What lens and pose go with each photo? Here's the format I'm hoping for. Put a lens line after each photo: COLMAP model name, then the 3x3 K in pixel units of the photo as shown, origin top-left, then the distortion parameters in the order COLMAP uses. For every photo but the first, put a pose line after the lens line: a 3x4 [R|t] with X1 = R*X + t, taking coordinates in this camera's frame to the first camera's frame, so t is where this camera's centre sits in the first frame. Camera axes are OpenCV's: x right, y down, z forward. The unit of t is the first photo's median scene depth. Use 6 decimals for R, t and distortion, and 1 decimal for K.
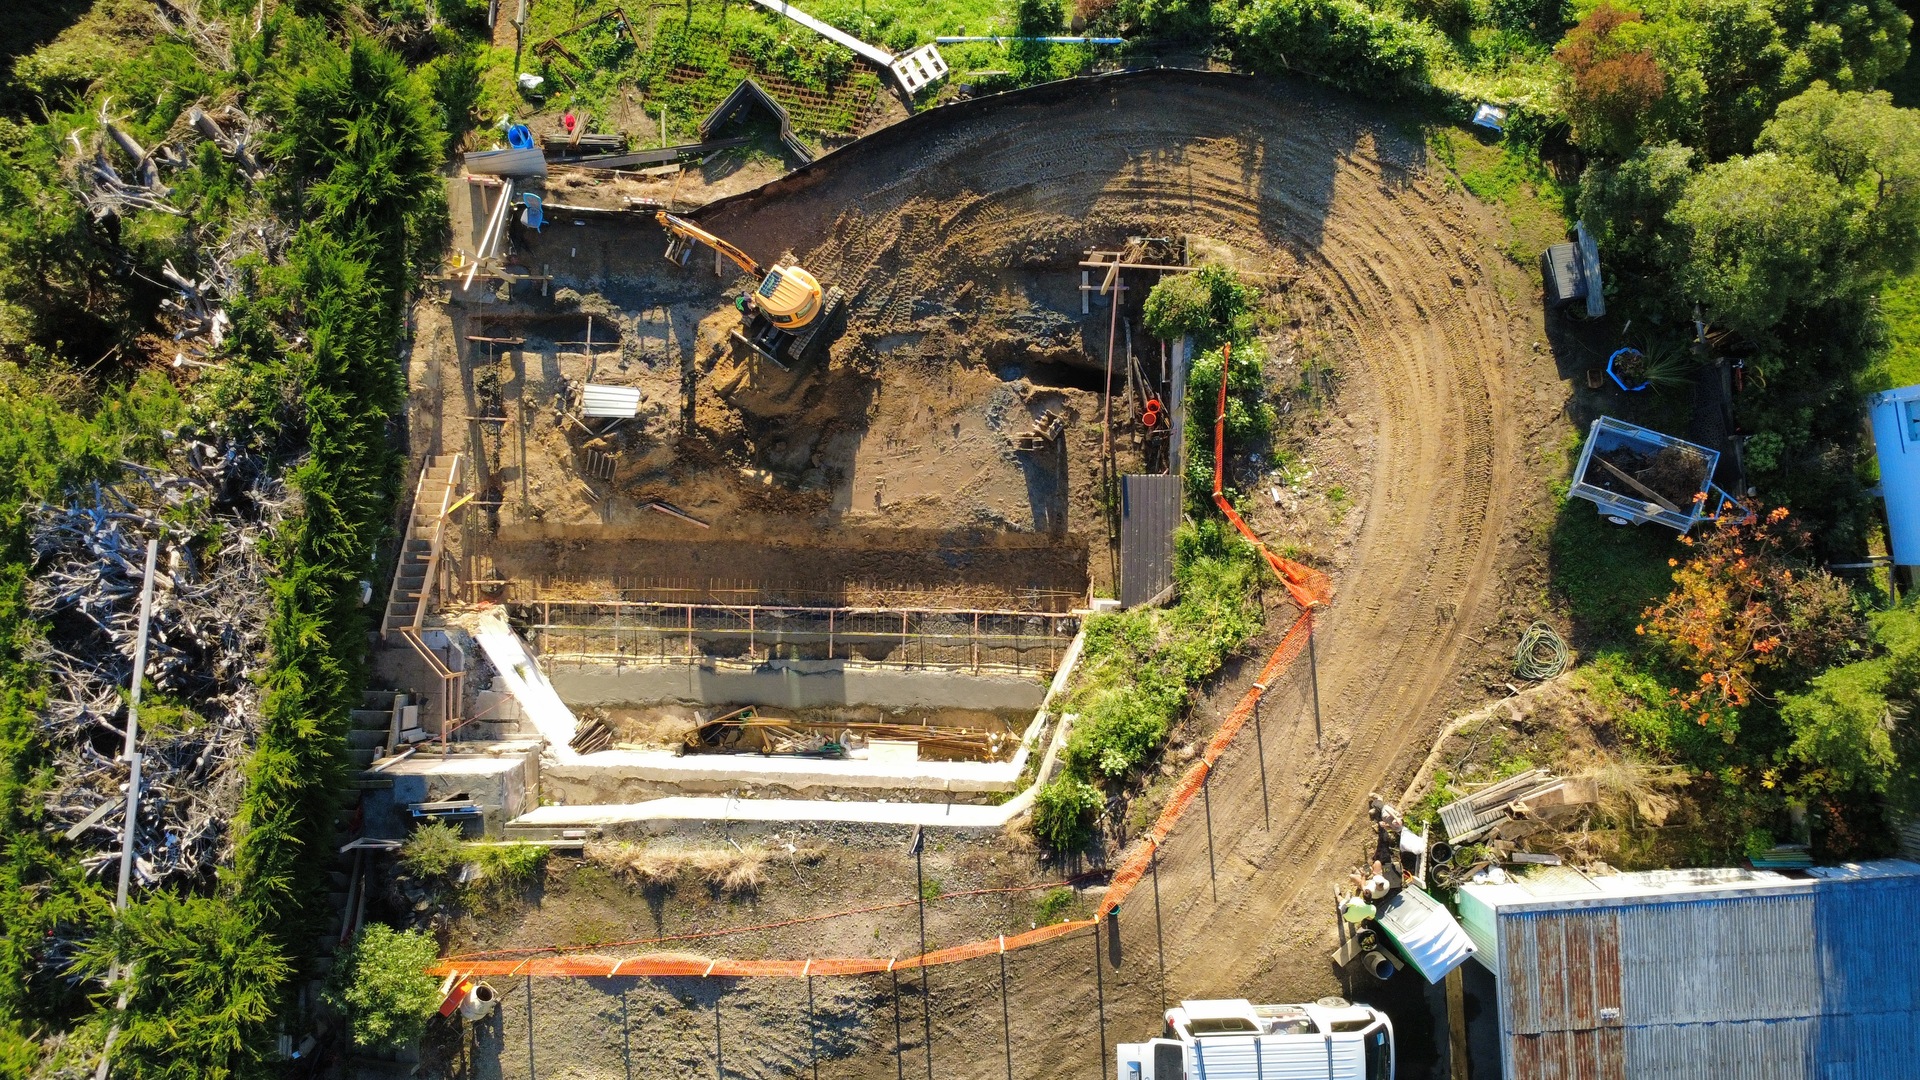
lens RADIAL K [[1415.3, 0, 954.1], [0, 1415.3, 542.6], [0, 0, 1]] dist [-0.000914, 0.003659]
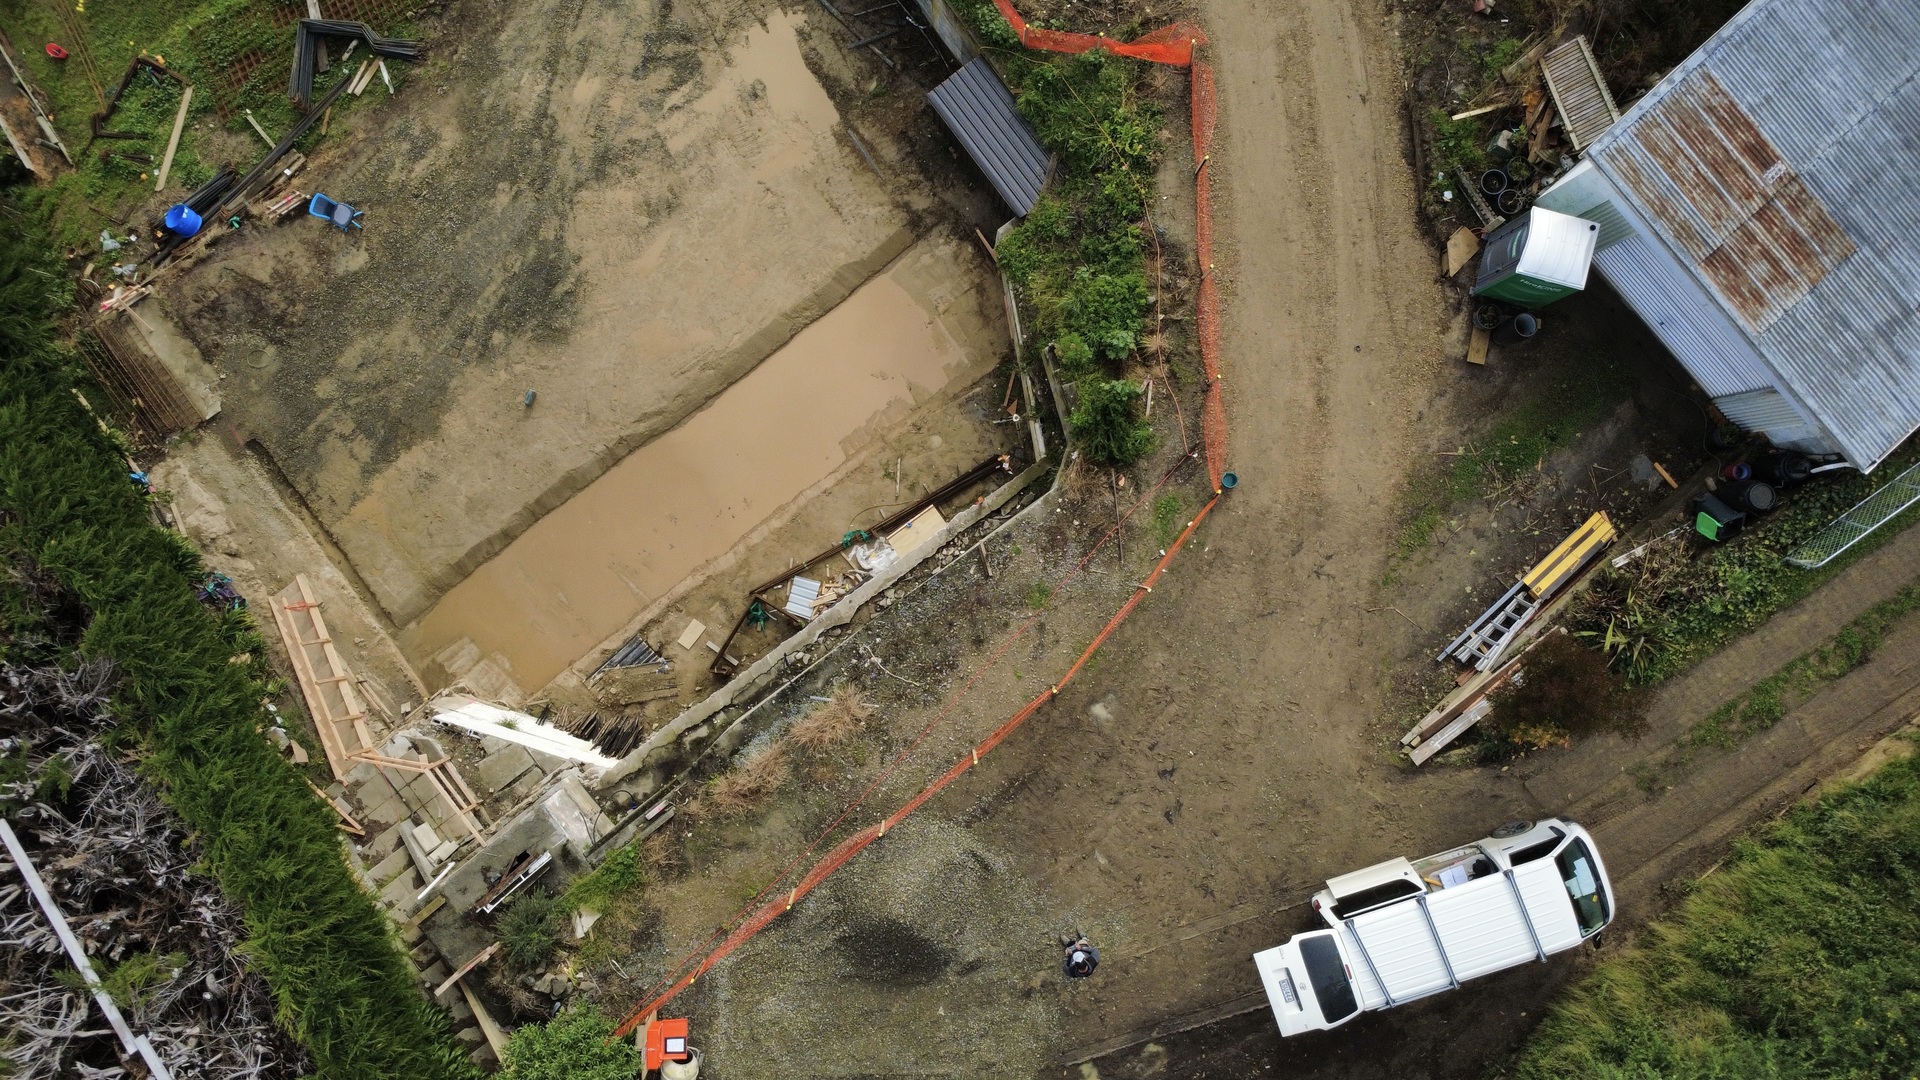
lens RADIAL K [[1415.3, 0, 947.3], [0, 1415.3, 539.9], [0, 0, 1]] dist [-0.000914, 0.003659]
pose [[0.790532, -0.612078, 0.020487, -0.060953], [0.611972, 0.790791, 0.011829, 0.193233], [-0.023441, 0.003186, 0.999720, 0.187917]]
